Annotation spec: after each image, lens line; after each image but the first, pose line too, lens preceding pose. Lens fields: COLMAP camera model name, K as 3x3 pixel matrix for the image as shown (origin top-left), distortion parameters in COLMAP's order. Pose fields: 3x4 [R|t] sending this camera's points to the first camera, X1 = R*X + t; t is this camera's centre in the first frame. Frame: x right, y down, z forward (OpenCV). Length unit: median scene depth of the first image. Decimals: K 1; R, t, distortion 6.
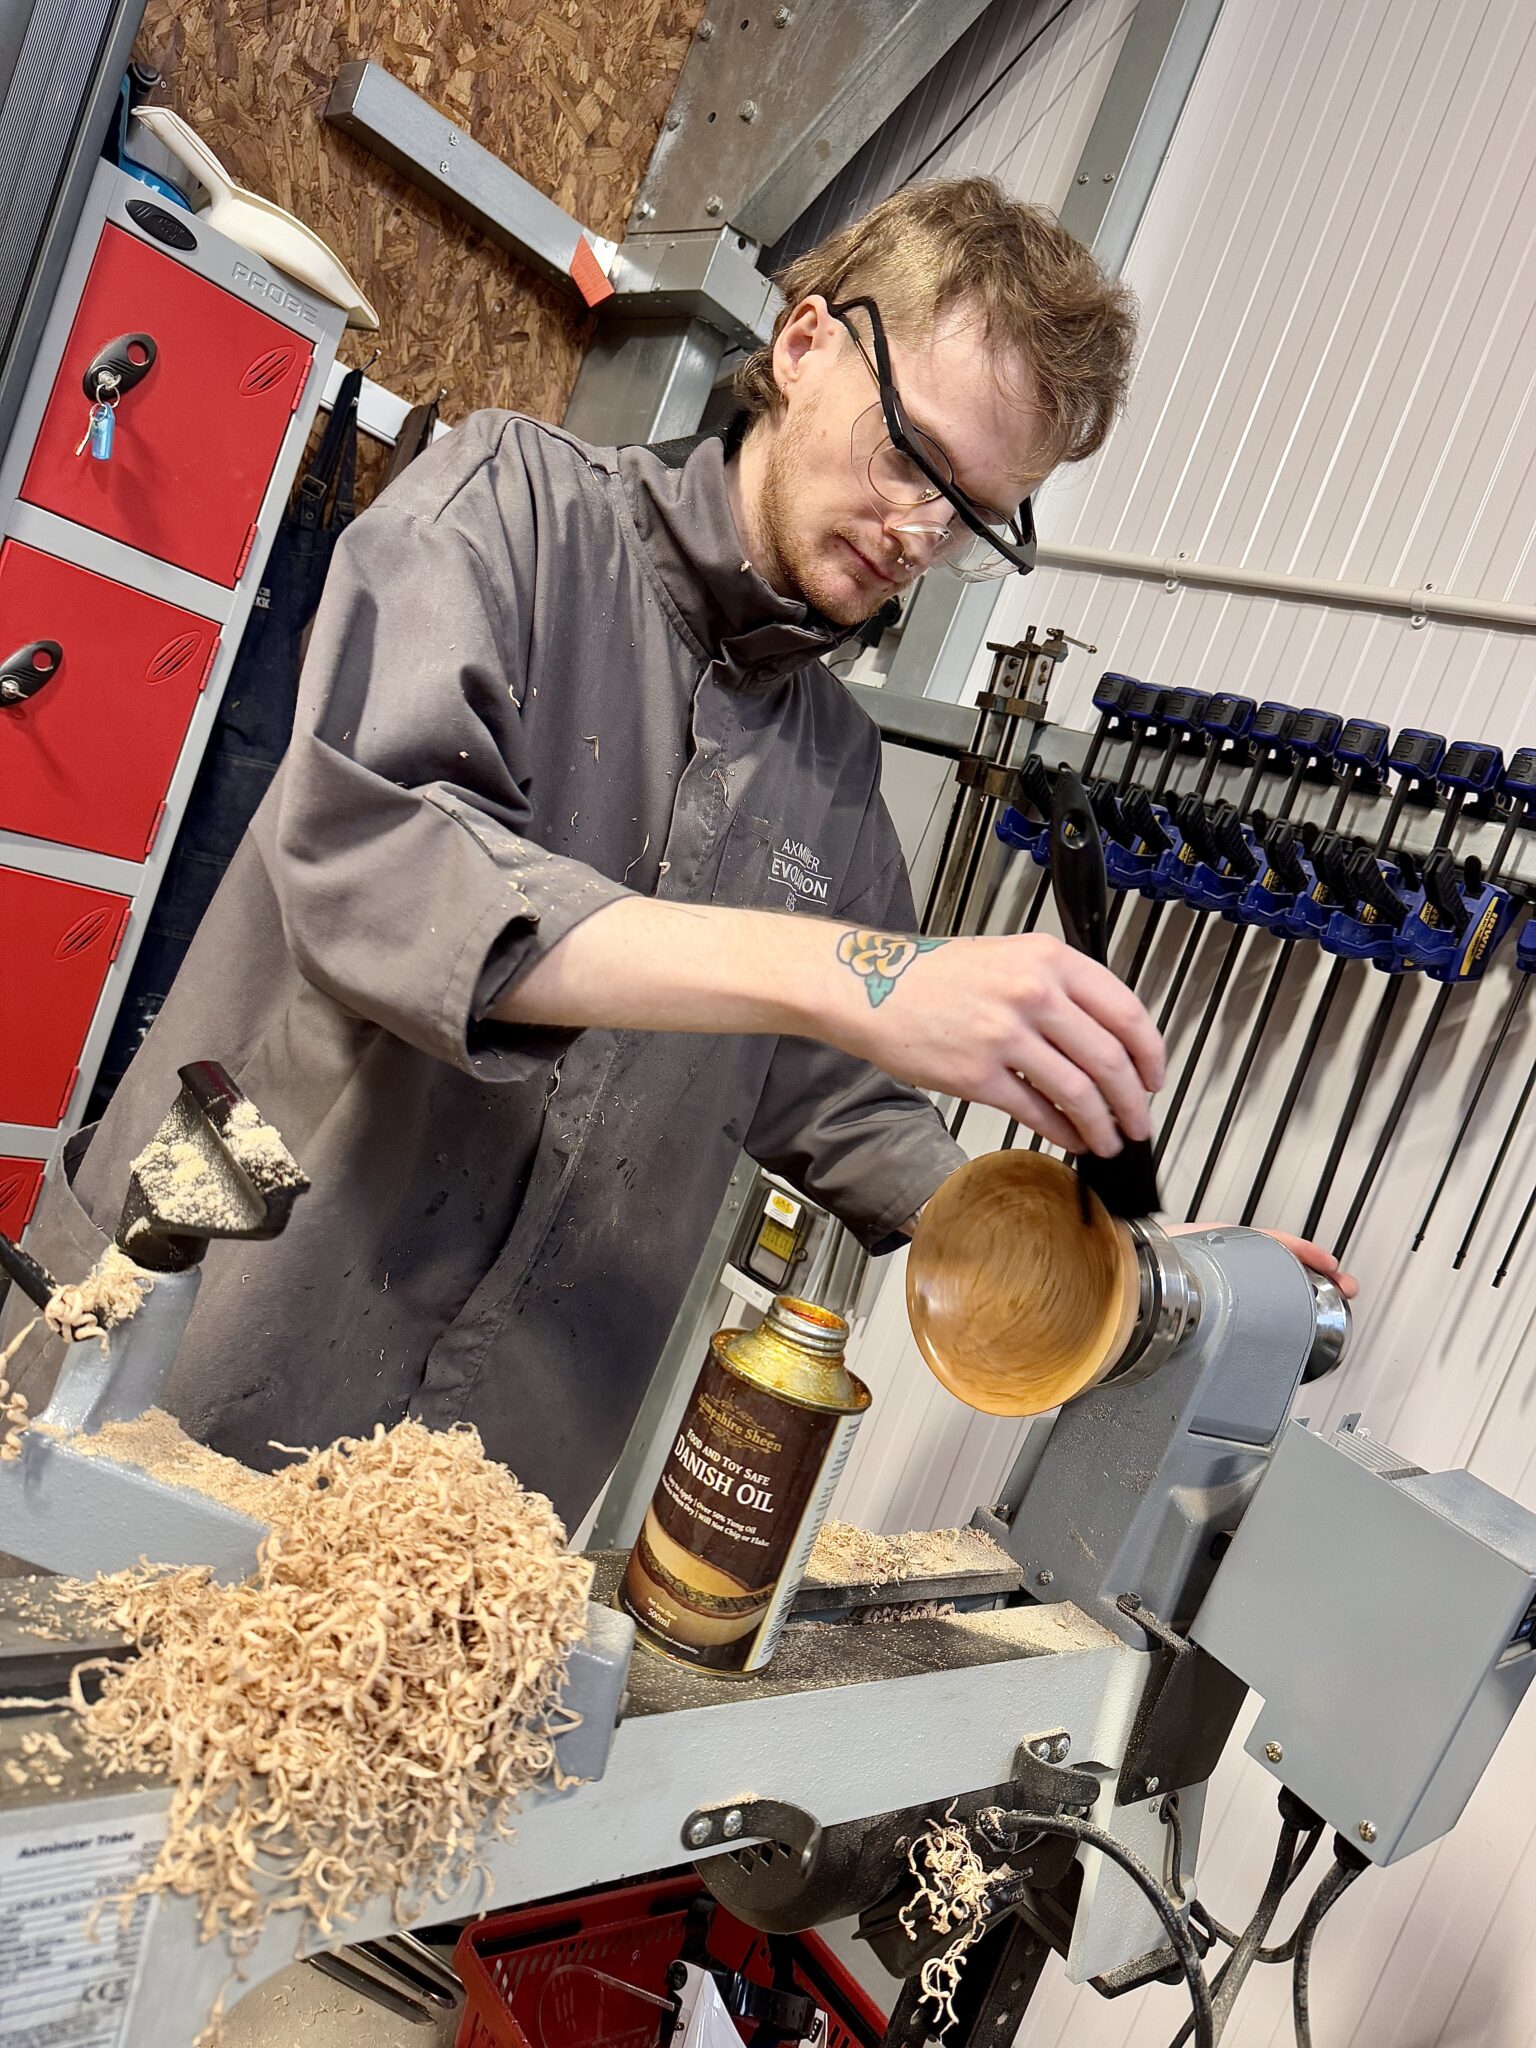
lens RADIAL K [[1427.4, 0, 768.0], [0, 1427.4, 1024.0], [0, 0, 1]] dist [0.009992, -0.022899]
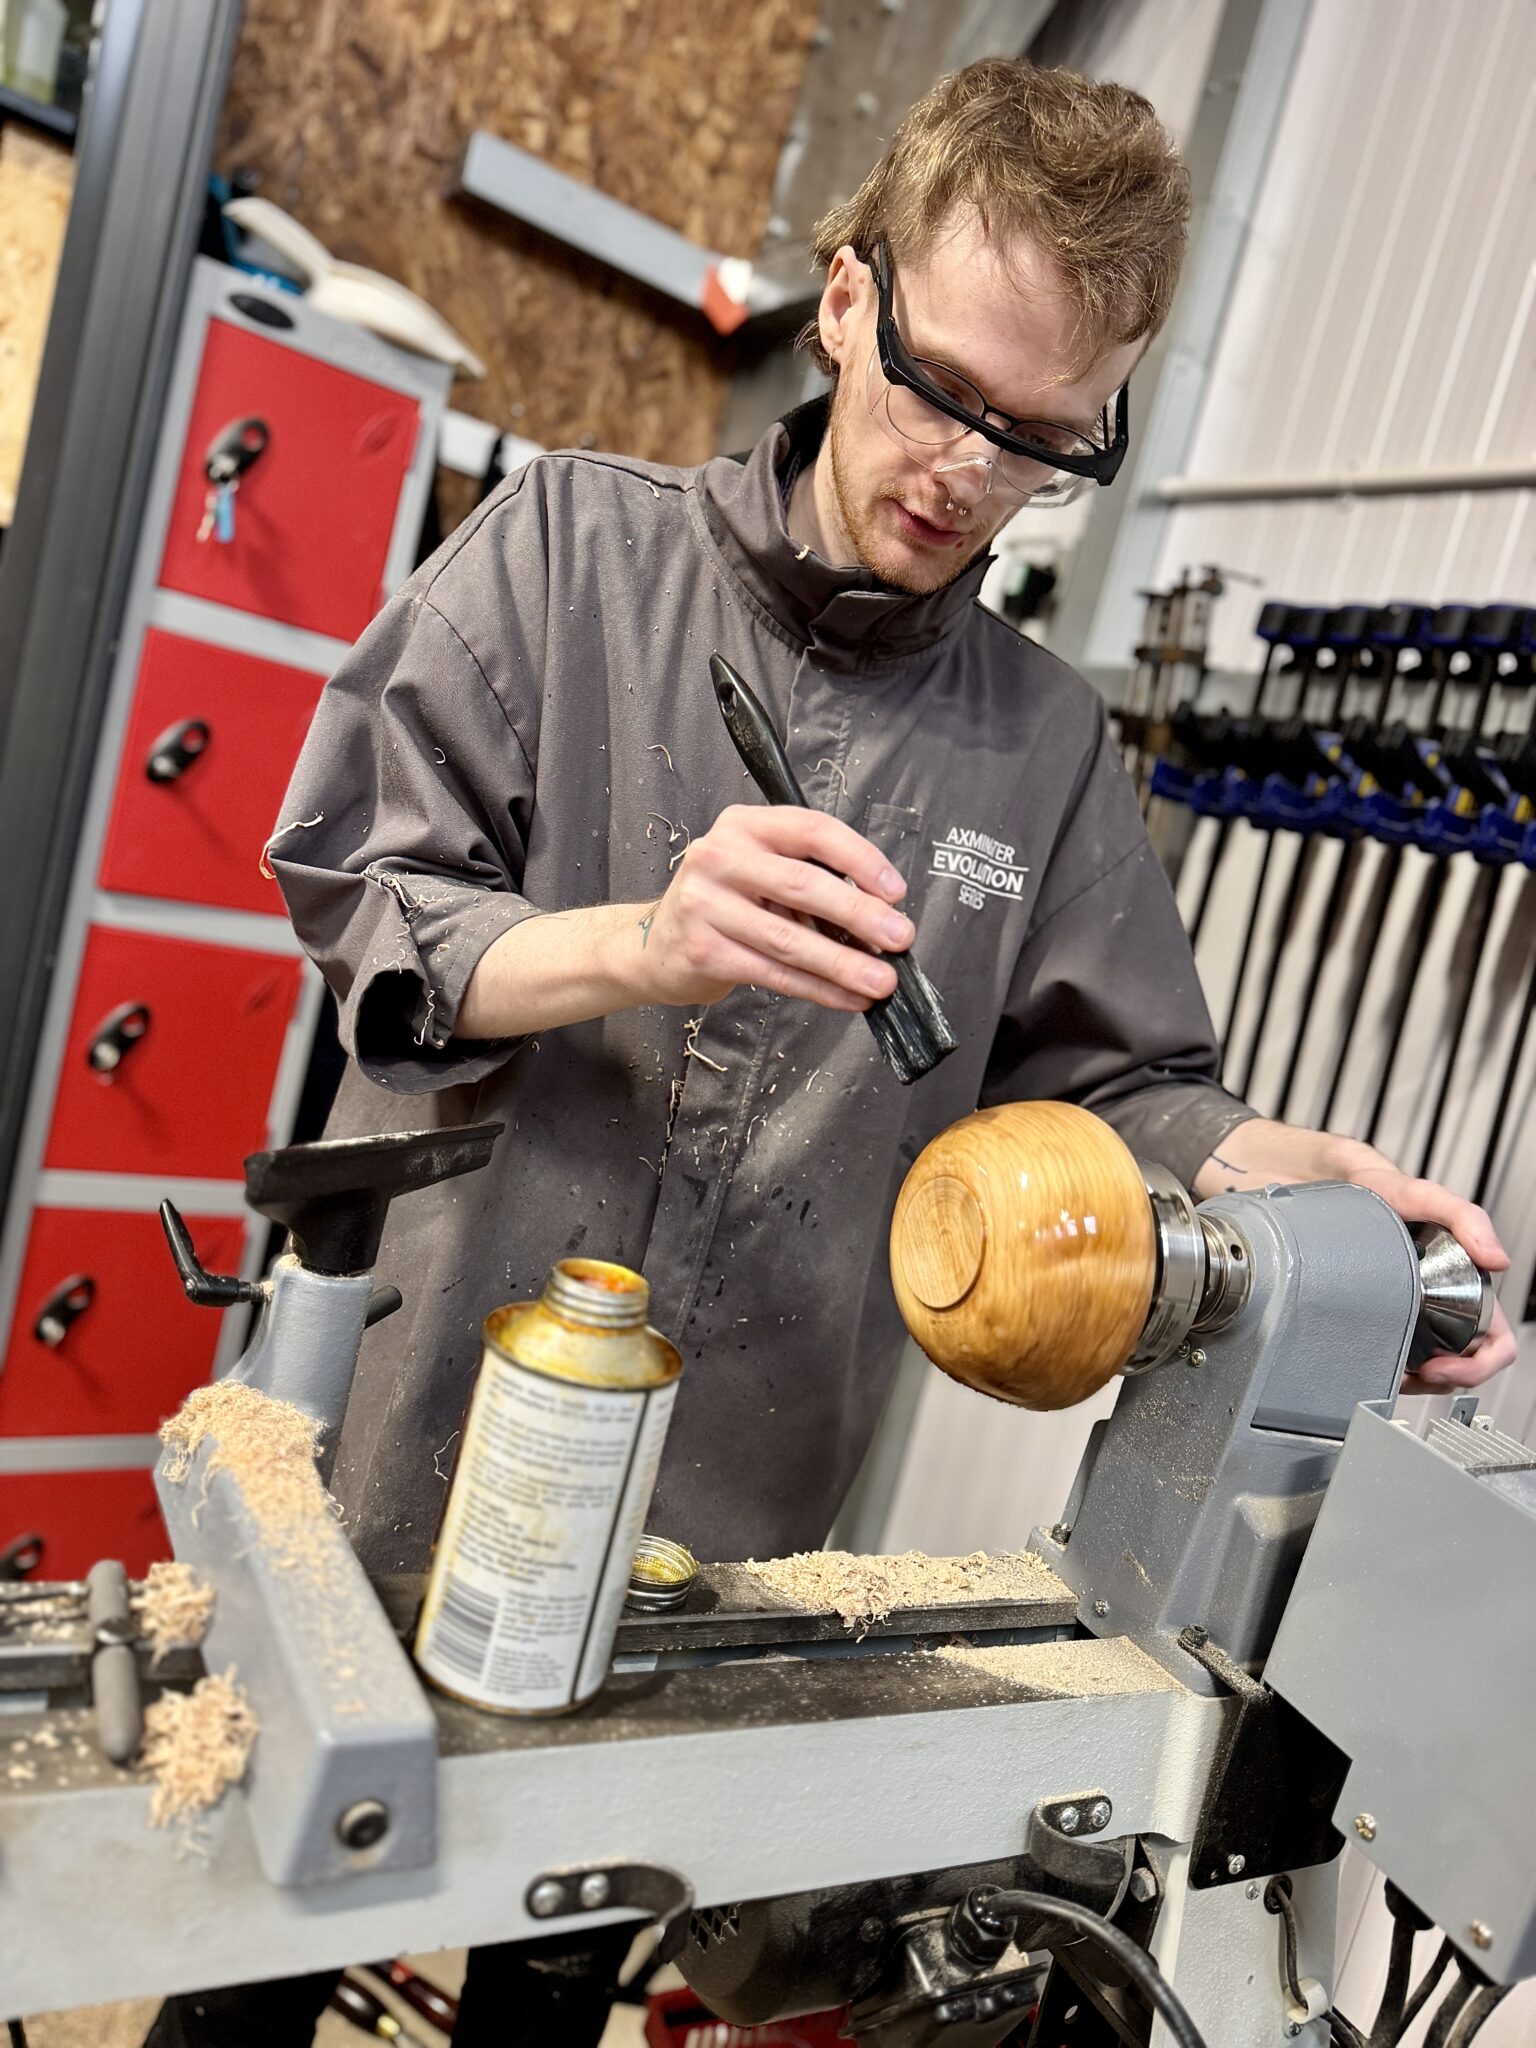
lens RADIAL K [[1427.4, 0, 768.0], [0, 1427.4, 1024.0], [0, 0, 1]] dist [0.009992, -0.022899]
pose [[0.972811, -0.088247, -0.214130, 0.107380], [0.080921, 0.995803, -0.042758, 0.033314], [0.217005, 0.024268, 0.975869, 0.066165]]
